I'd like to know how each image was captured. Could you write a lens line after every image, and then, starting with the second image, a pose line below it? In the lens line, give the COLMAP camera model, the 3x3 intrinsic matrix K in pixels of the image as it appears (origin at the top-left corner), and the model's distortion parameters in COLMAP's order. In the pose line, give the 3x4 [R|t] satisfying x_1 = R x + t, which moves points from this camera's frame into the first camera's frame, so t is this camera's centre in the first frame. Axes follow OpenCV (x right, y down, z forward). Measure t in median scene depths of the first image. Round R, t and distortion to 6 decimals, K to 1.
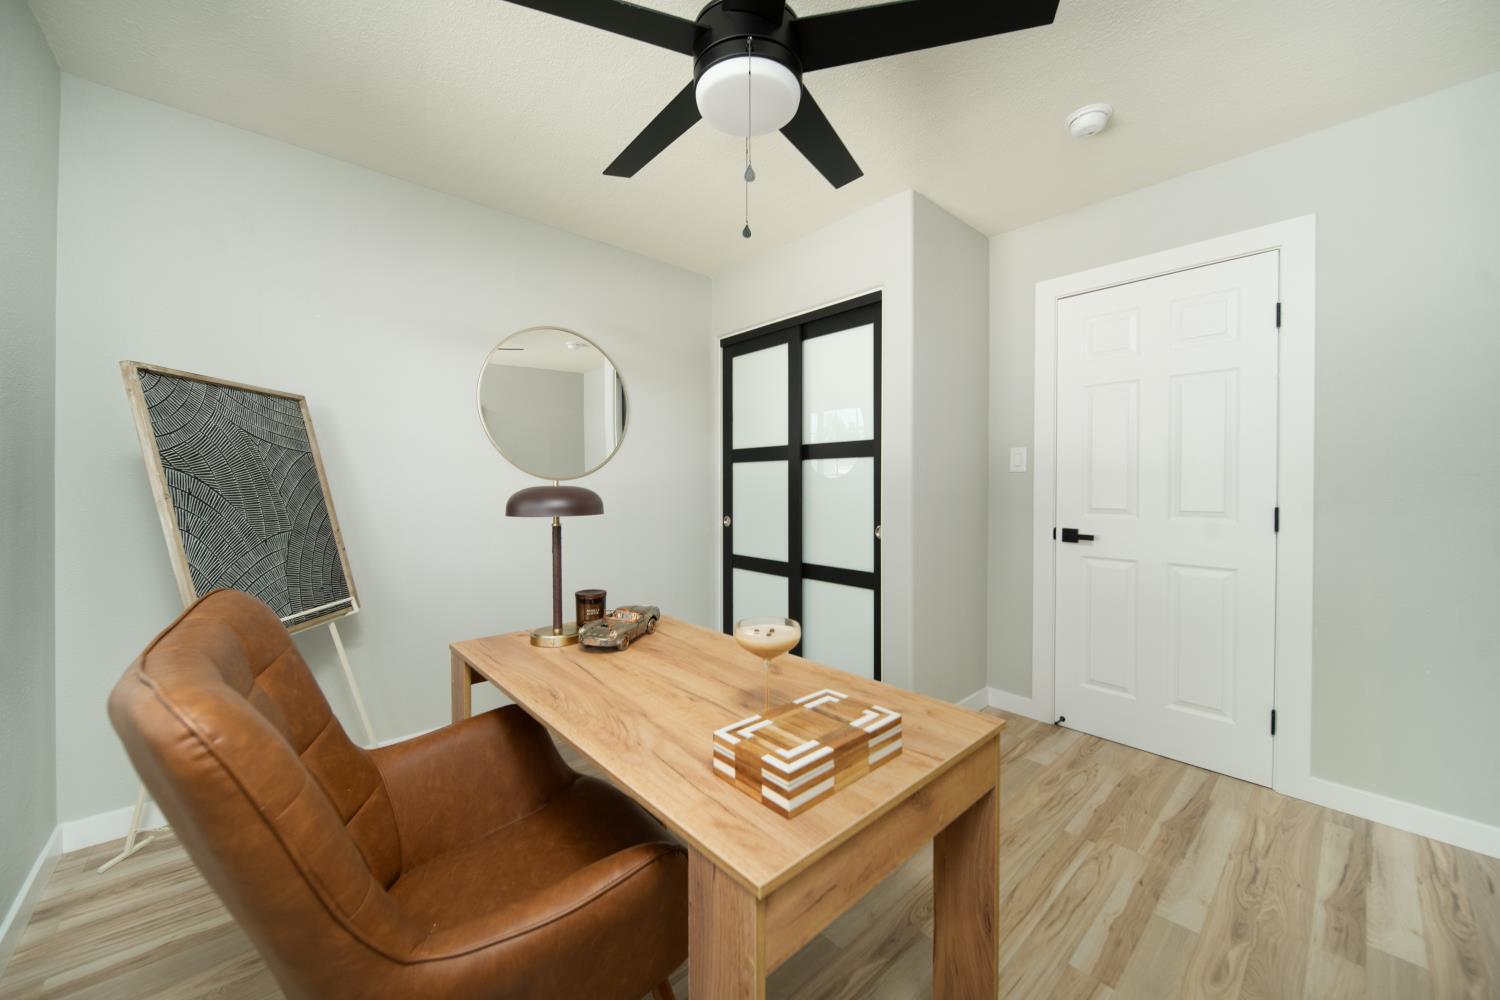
lens RADIAL K [[558.3, 0, 746.0], [0, 558.3, 488.5], [0, 0, 1]] dist [0.002397, -0.000114]
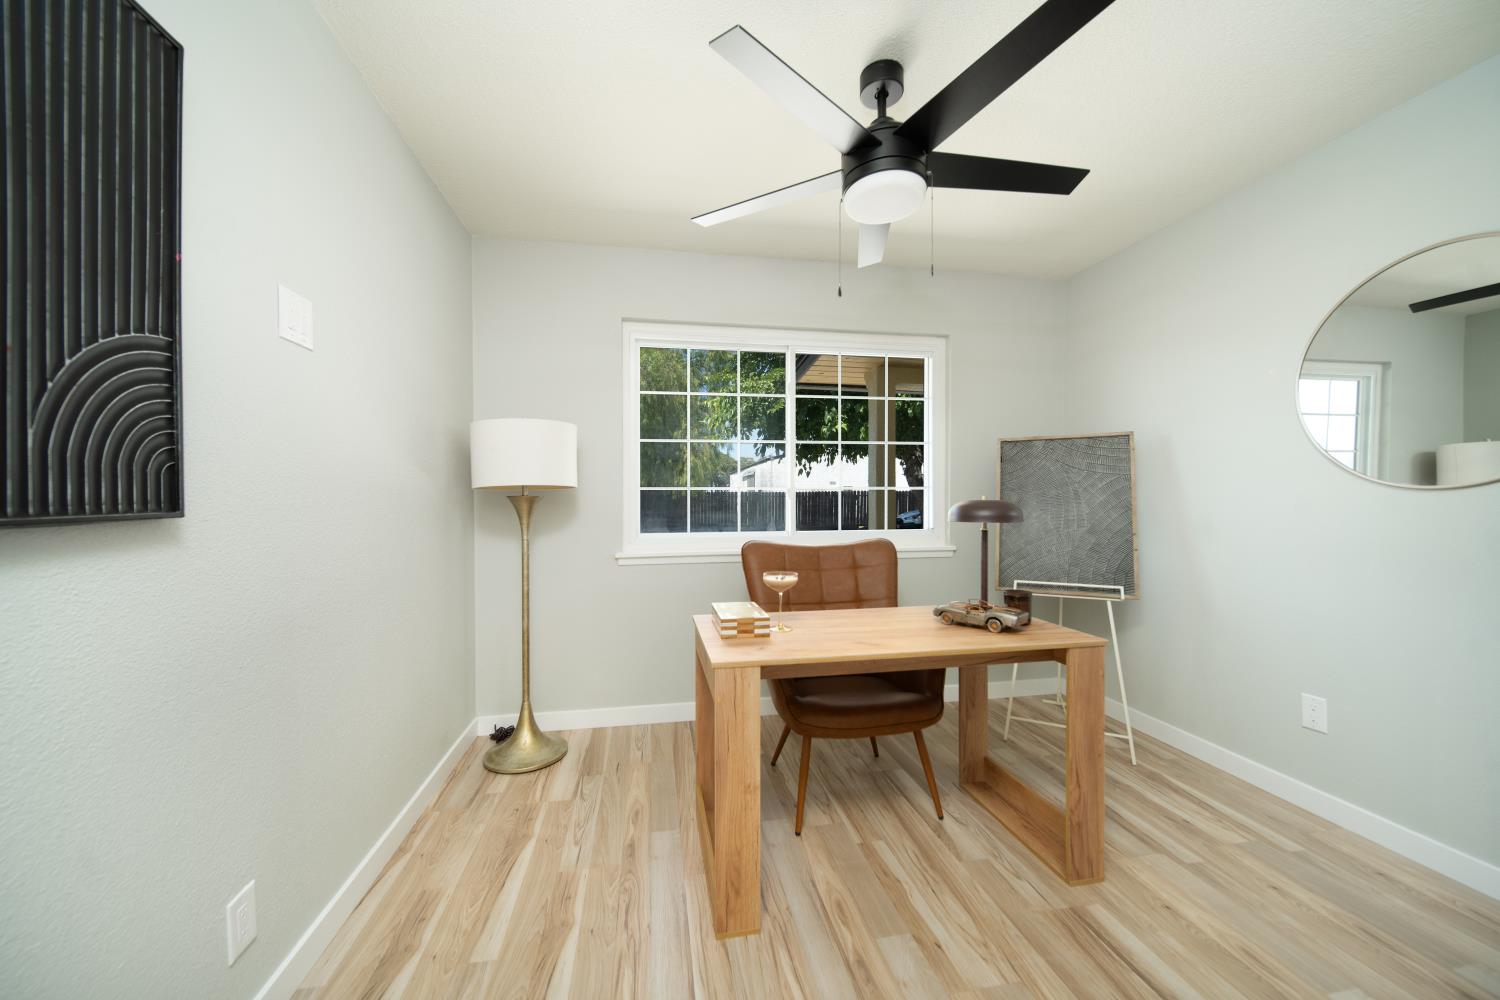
lens RADIAL K [[558.3, 0, 749.2], [0, 558.3, 501.6], [0, 0, 1]] dist [0.002397, -0.000114]
pose [[-0.529190, 0.005418, -0.848486, 1.083432], [-0.005437, 0.999937, 0.009777, -0.009951], [0.848486, 0.009787, -0.529128, 1.226609]]
